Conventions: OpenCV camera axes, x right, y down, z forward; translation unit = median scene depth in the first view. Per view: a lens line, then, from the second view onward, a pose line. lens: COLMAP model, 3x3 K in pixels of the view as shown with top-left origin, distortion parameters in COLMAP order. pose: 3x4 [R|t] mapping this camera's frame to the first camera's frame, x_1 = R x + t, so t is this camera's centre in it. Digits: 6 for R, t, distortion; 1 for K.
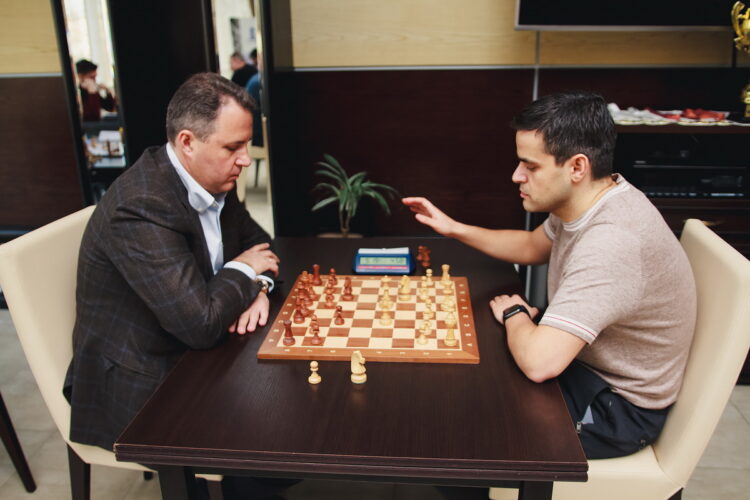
lens RADIAL K [[620.0, 0, 347.8], [0, 620.0, 252.1], [0, 0, 1]] dist [-0.087058, 0.010387]
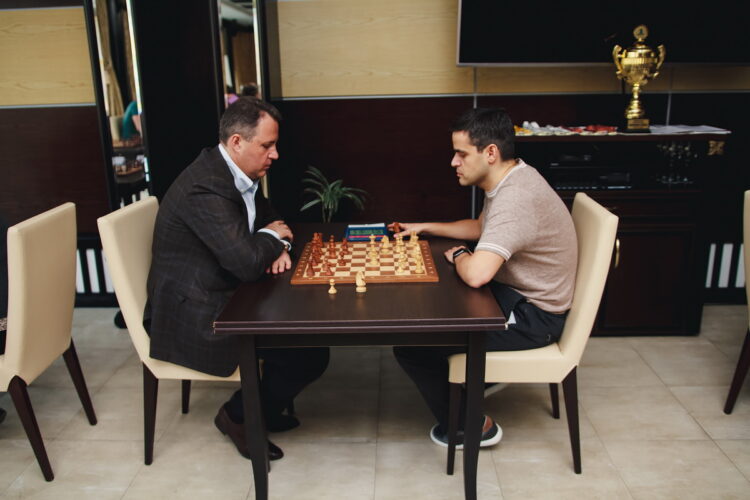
lens RADIAL K [[659.5, 0, 375.0], [0, 659.5, 250.0], [0, 0, 1]] dist [-0.127103, -0.005189]
pose [[0.992874, -0.030151, 0.115293, -0.113794], [0.038401, 0.996806, -0.070023, 0.189283], [-0.112813, 0.073951, 0.990860, -0.537556]]
